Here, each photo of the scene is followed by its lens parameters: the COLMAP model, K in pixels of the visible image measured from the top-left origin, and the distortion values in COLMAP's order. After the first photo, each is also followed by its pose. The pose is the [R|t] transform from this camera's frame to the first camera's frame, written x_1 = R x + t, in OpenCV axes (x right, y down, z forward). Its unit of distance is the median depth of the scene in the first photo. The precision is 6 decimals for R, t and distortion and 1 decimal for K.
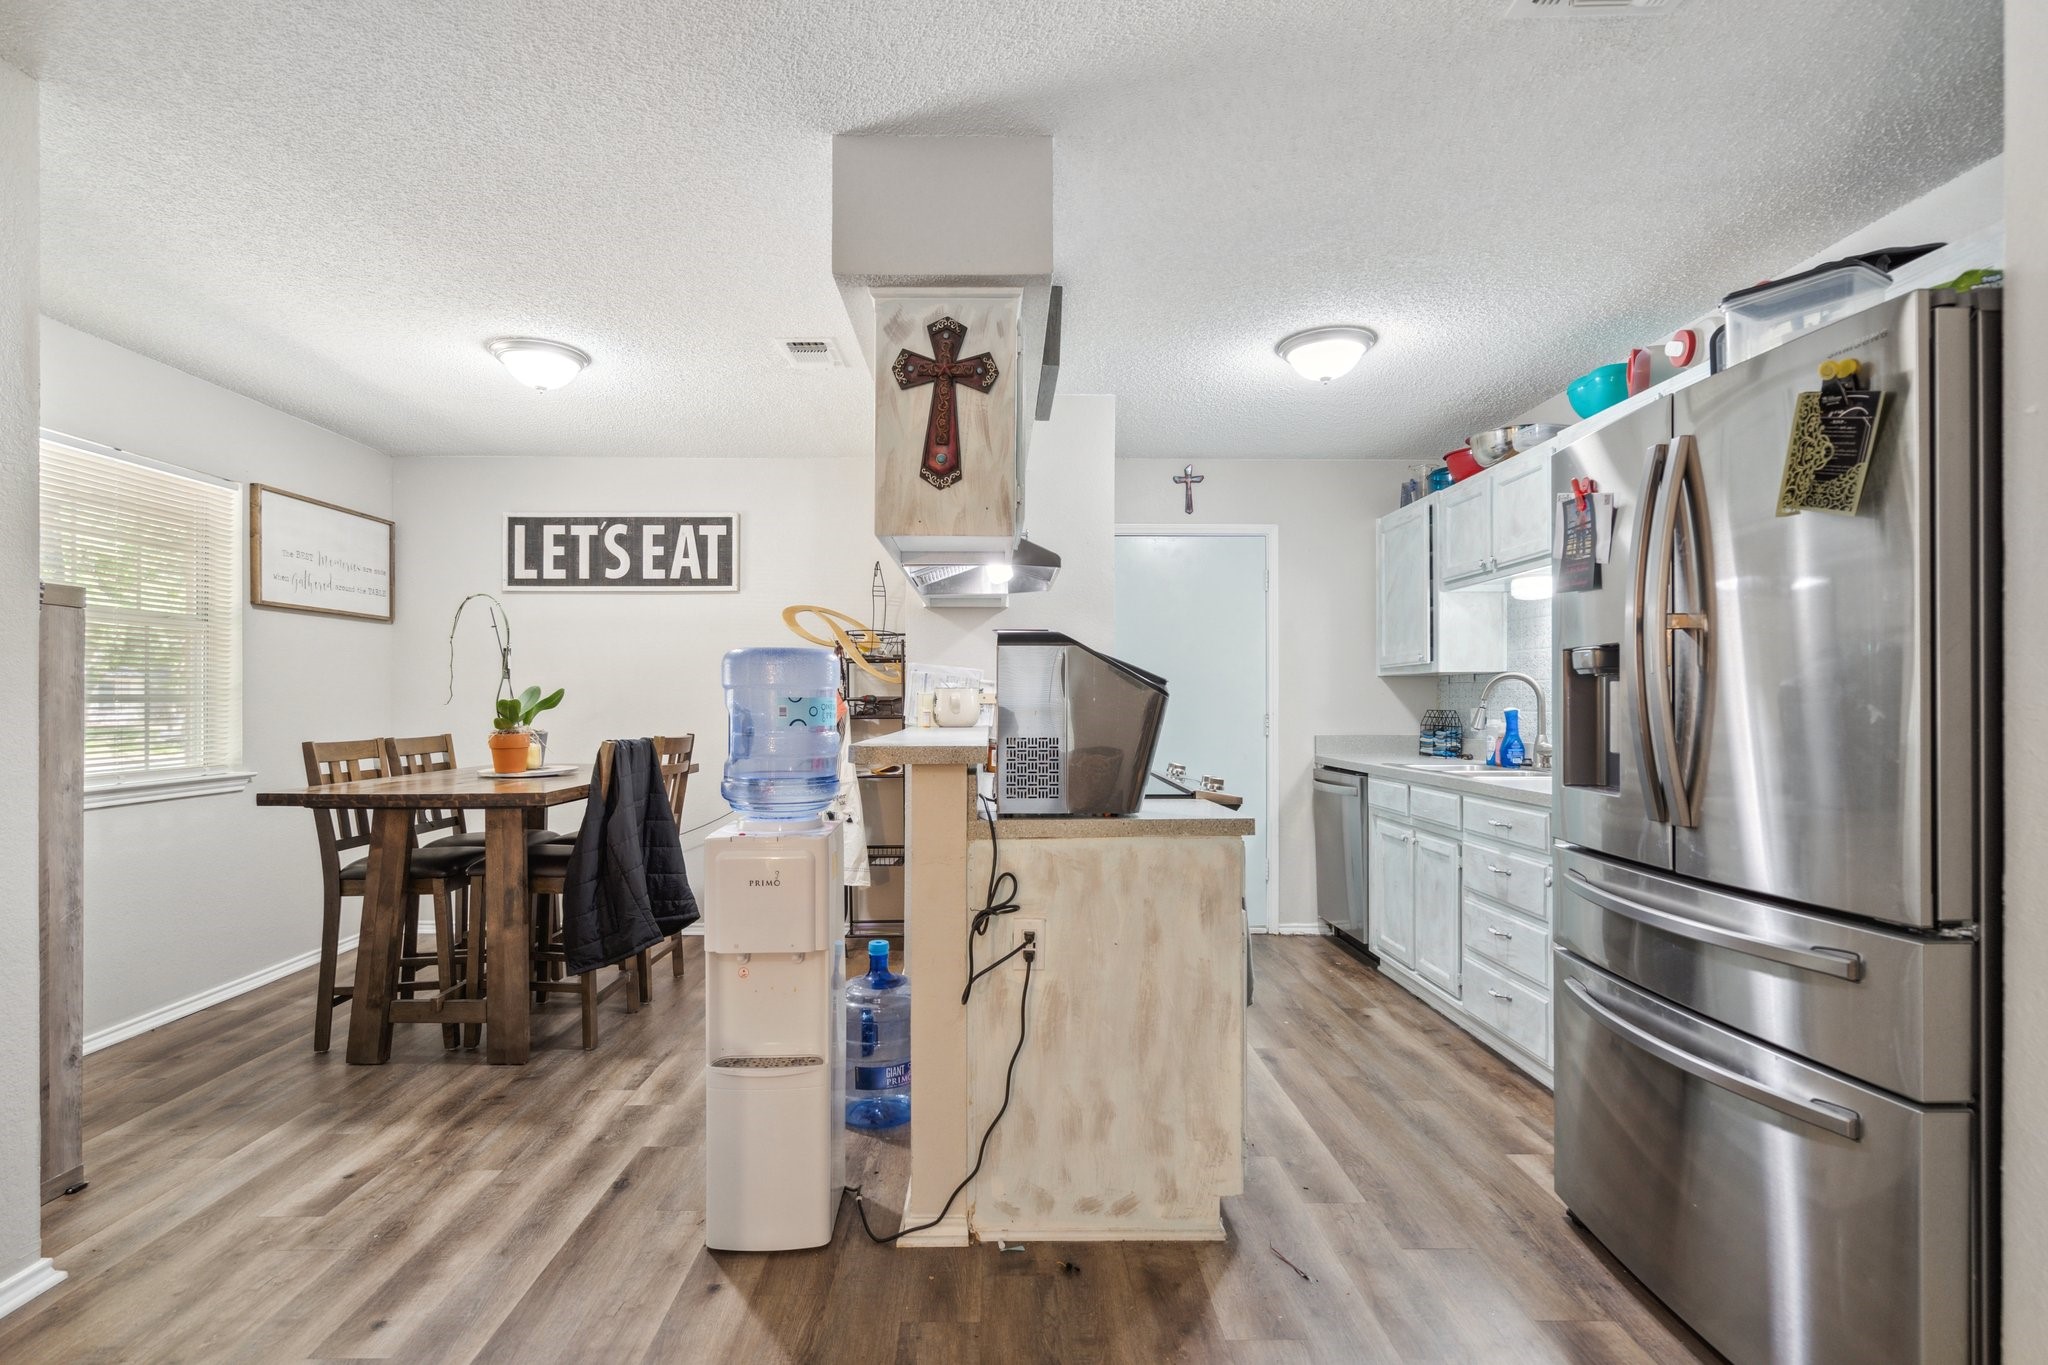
lens RADIAL K [[993.5, 0, 1005.6], [0, 993.5, 696.6], [0, 0, 1]] dist [0.000916, 0.000131]
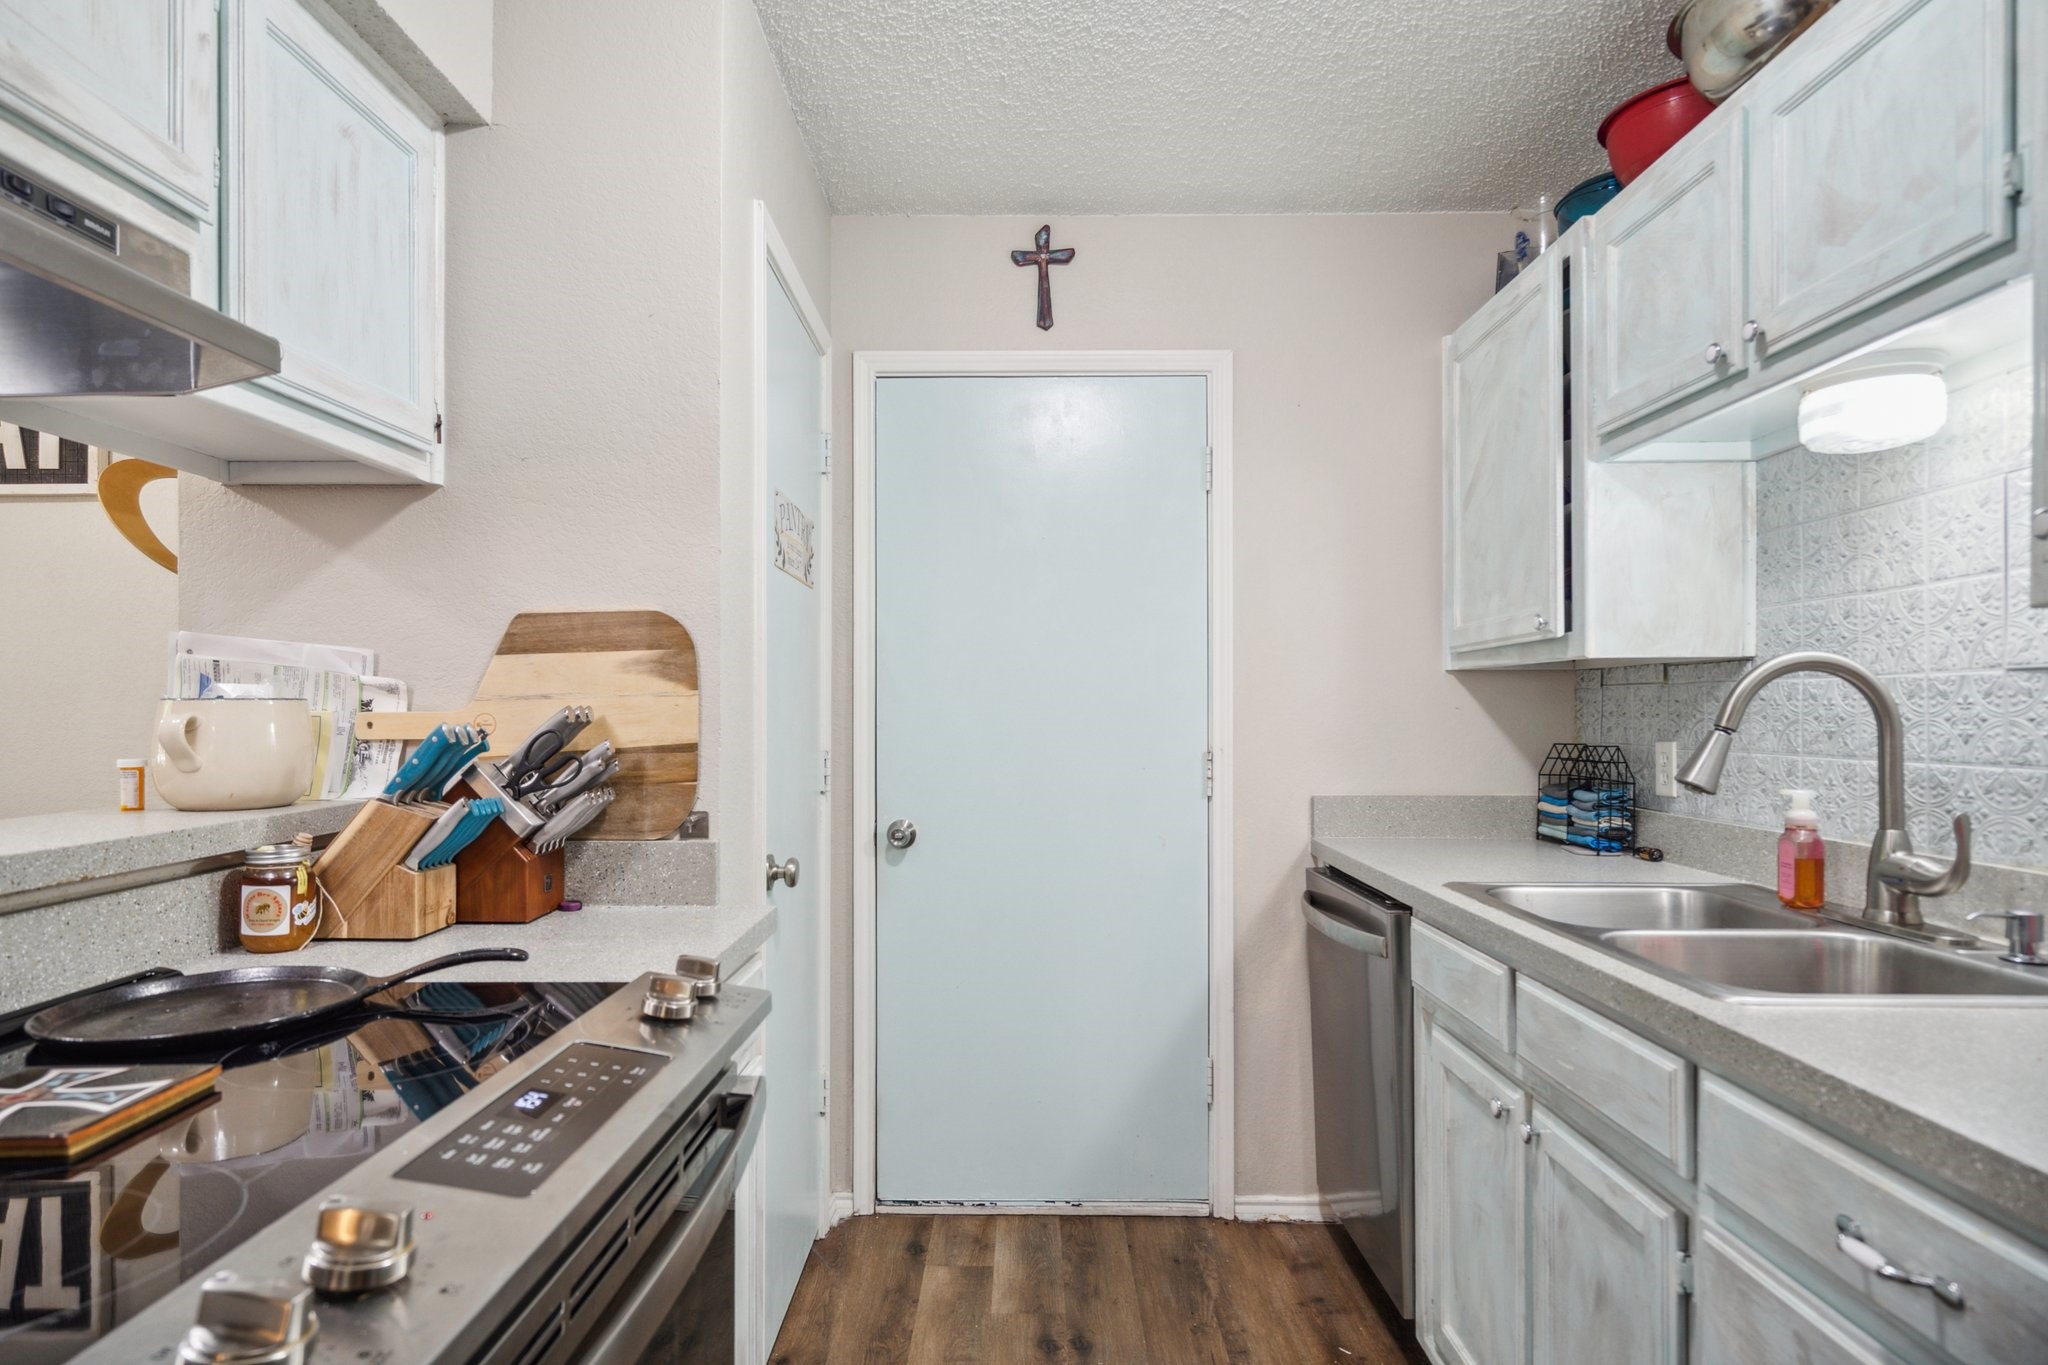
lens RADIAL K [[1137.3, 0, 1014.3], [0, 1137.3, 701.6], [0, 0, 1]] dist [-0.001350, 0.003128]
pose [[0.999640, -0.000634, -0.026805, 0.232682], [0.000618, 1.000000, -0.000611, -0.006809], [0.026806, 0.000594, 0.999640, 0.574549]]
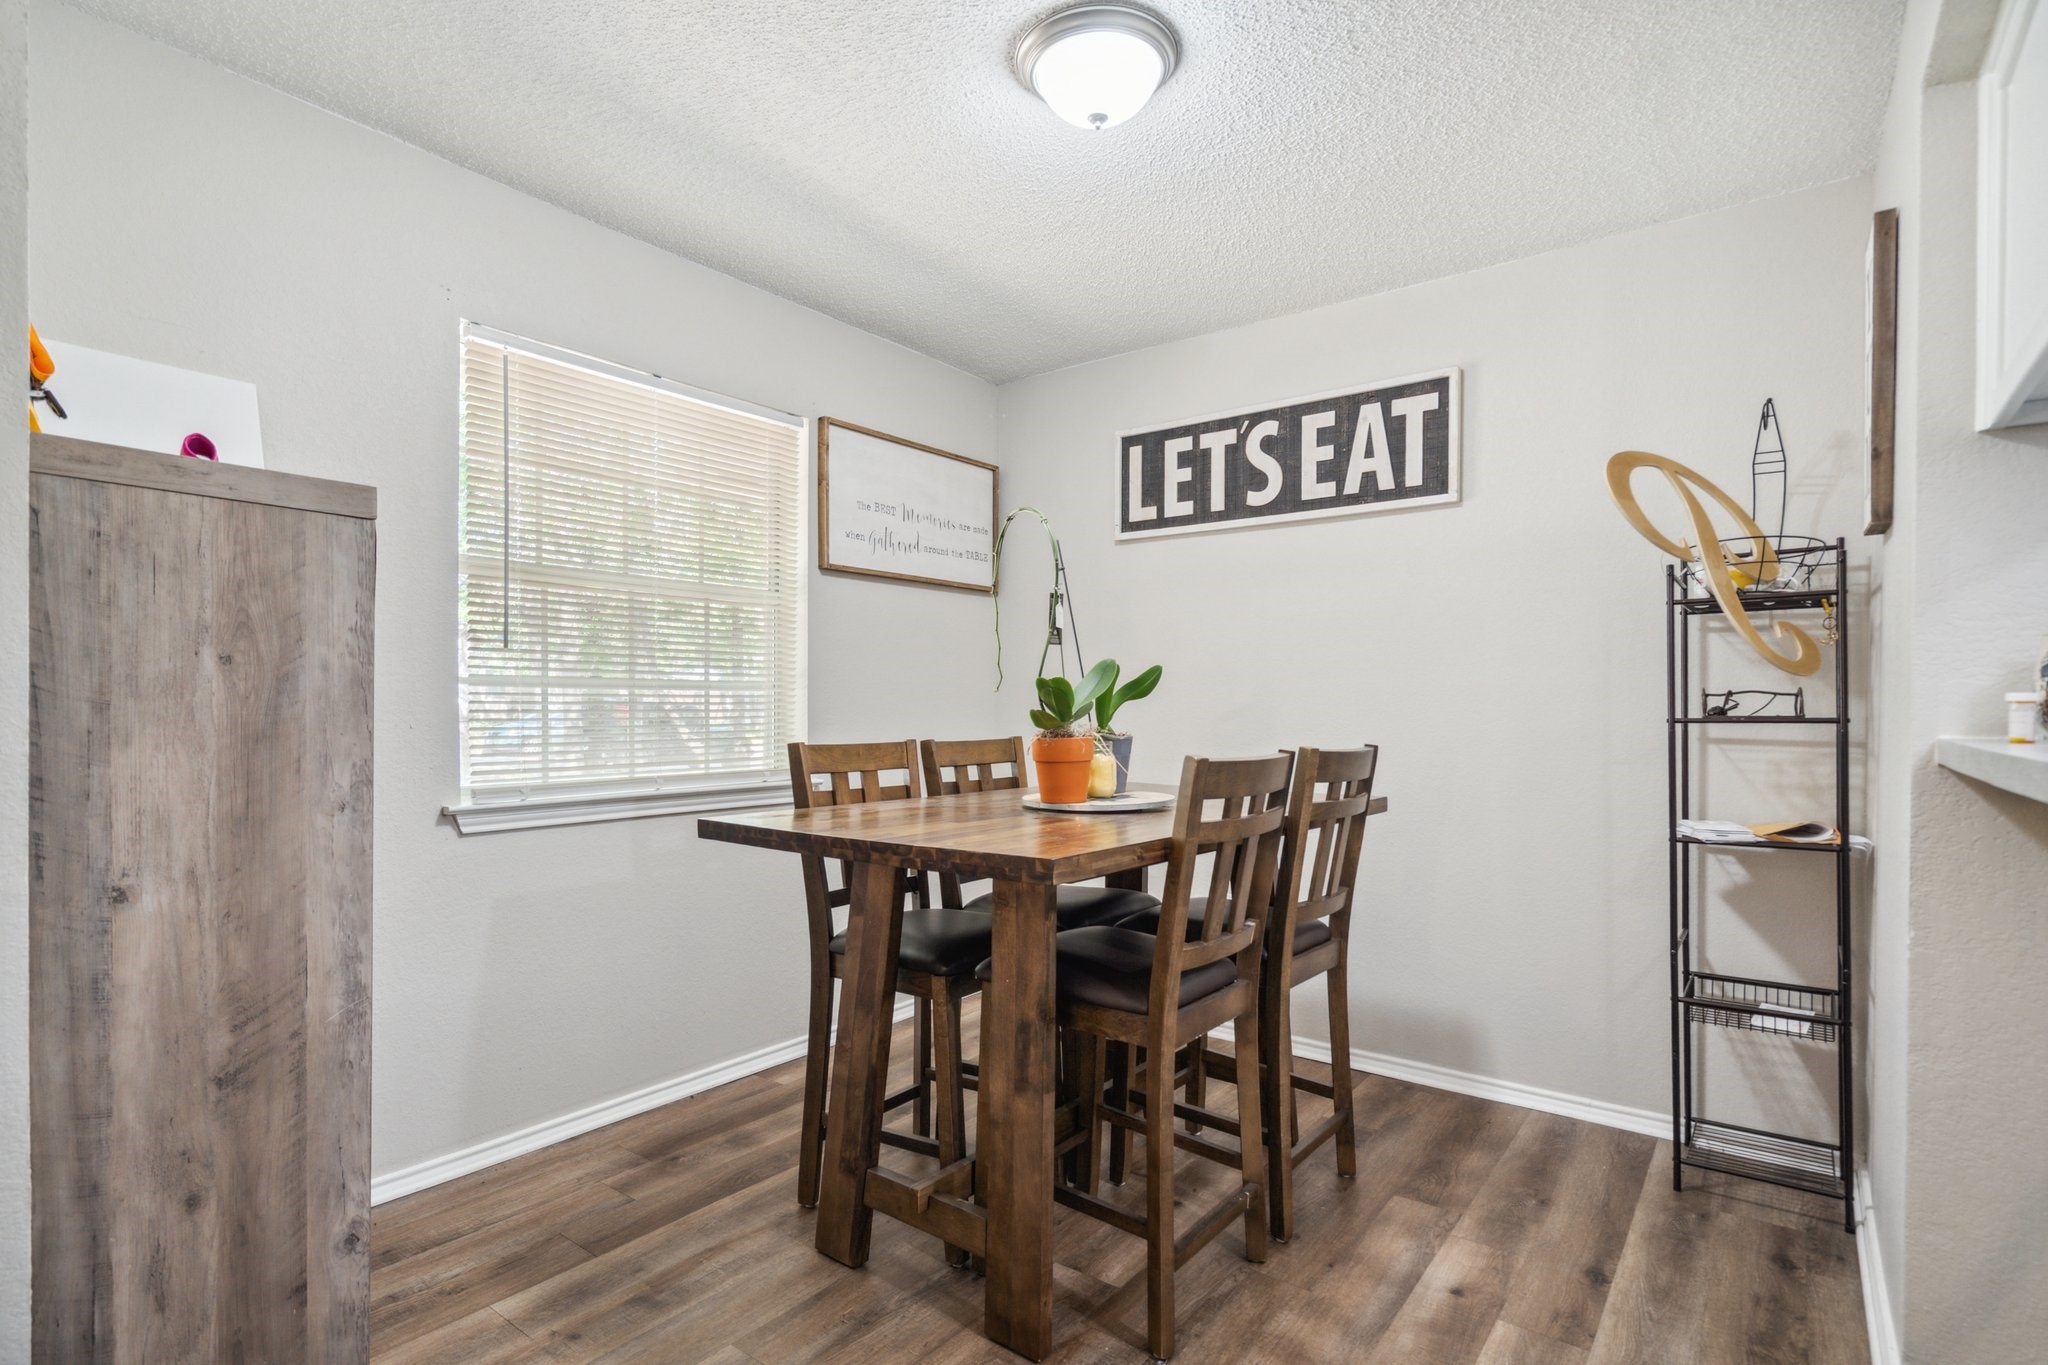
lens RADIAL K [[993.5, 0, 1021.0], [0, 993.5, 716.3], [0, 0, 1]] dist [0.000916, 0.000131]
pose [[0.787343, 0.007590, -0.616468, -0.138862], [-0.001505, 0.999945, 0.010389, 0.017248], [0.616513, -0.007251, 0.787311, 0.476324]]
